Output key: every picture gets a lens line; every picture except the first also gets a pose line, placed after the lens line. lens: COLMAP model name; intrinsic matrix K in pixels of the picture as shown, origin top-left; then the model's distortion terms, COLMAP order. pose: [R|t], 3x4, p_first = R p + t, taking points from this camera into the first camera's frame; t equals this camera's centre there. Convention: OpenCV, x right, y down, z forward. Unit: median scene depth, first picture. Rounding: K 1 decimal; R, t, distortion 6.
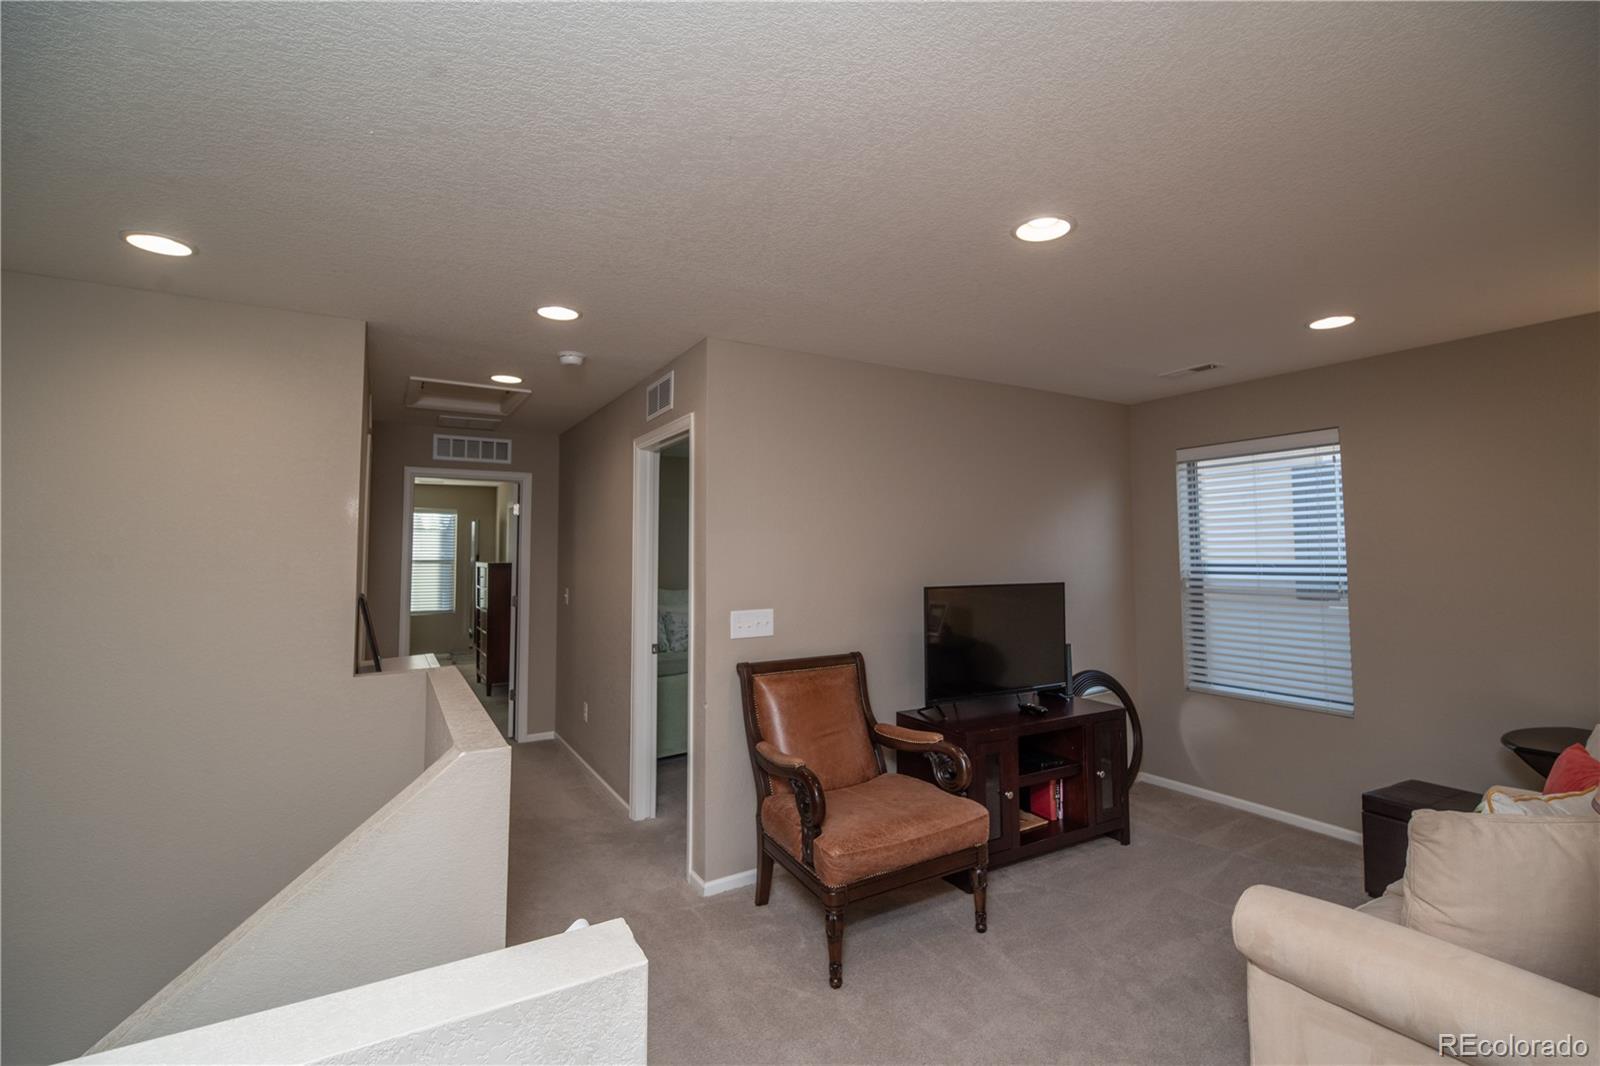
lens RADIAL K [[713.5, 0, 796.4], [0, 713.5, 522.5], [0, 0, 1]] dist [-0.002911, -0.000742]
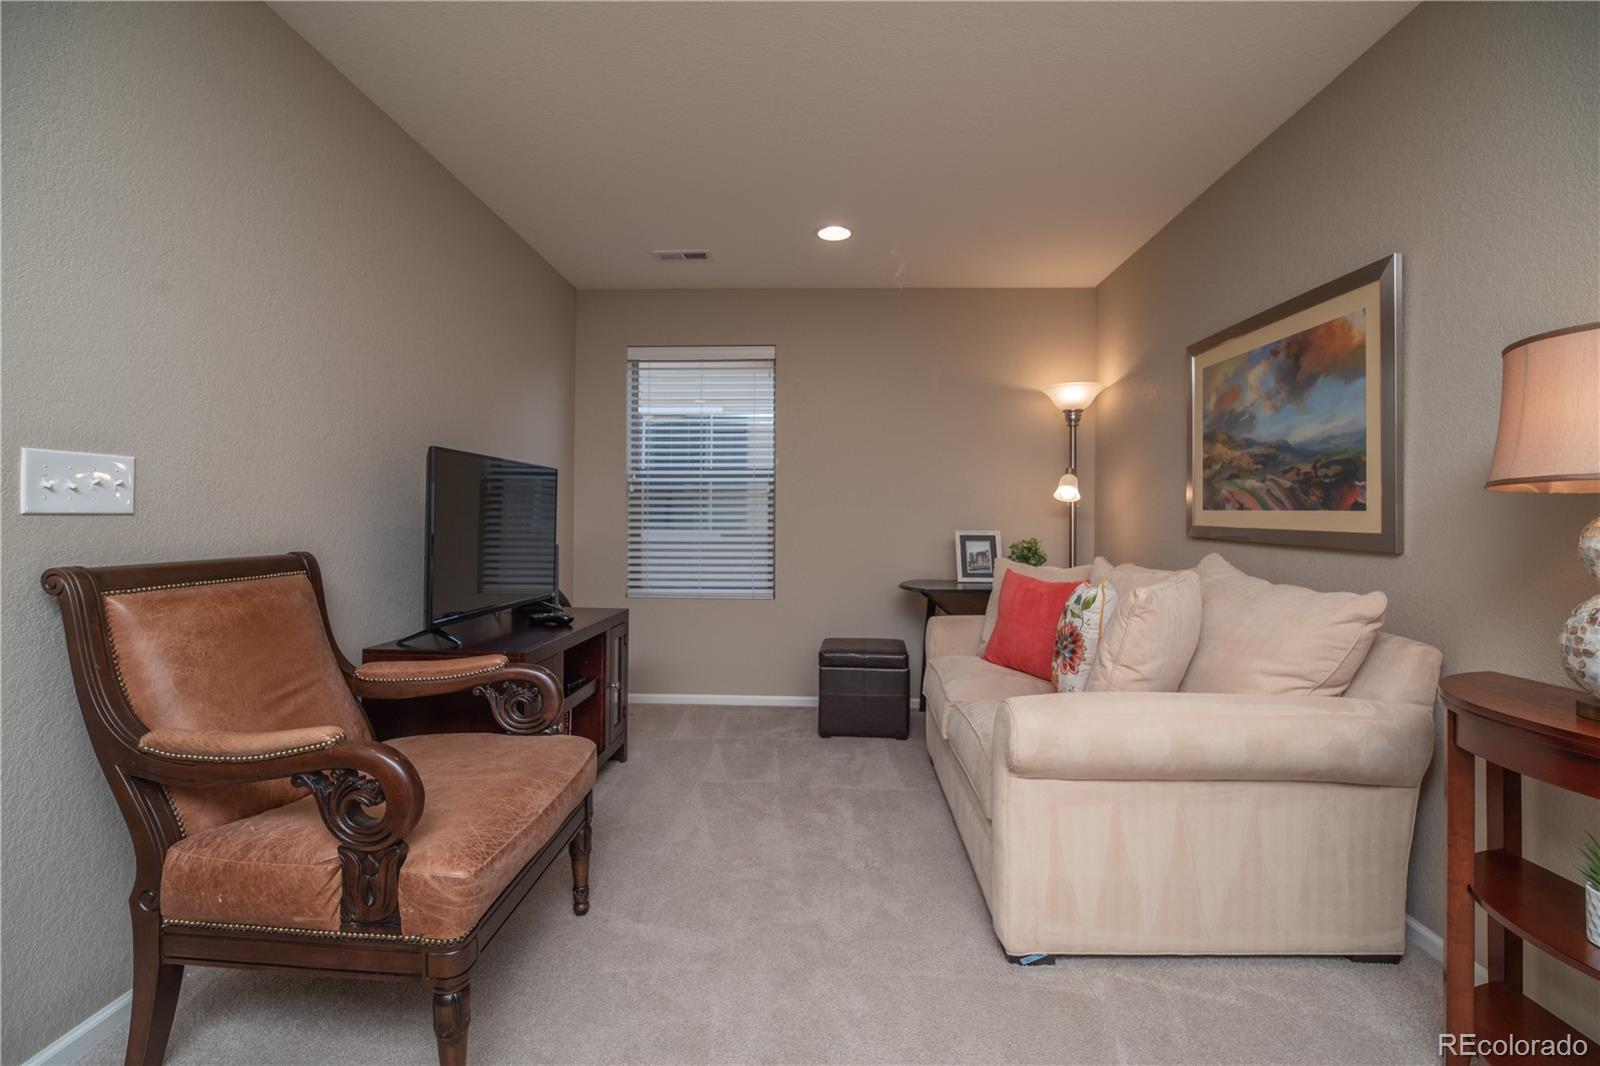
lens RADIAL K [[713.5, 0, 796.4], [0, 713.5, 522.5], [0, 0, 1]] dist [-0.002911, -0.000742]
pose [[0.534123, 0.008136, 0.845367, -0.203875], [-0.048694, 0.998590, 0.021155, 0.140230], [-0.844003, -0.052464, 0.533766, 0.404916]]
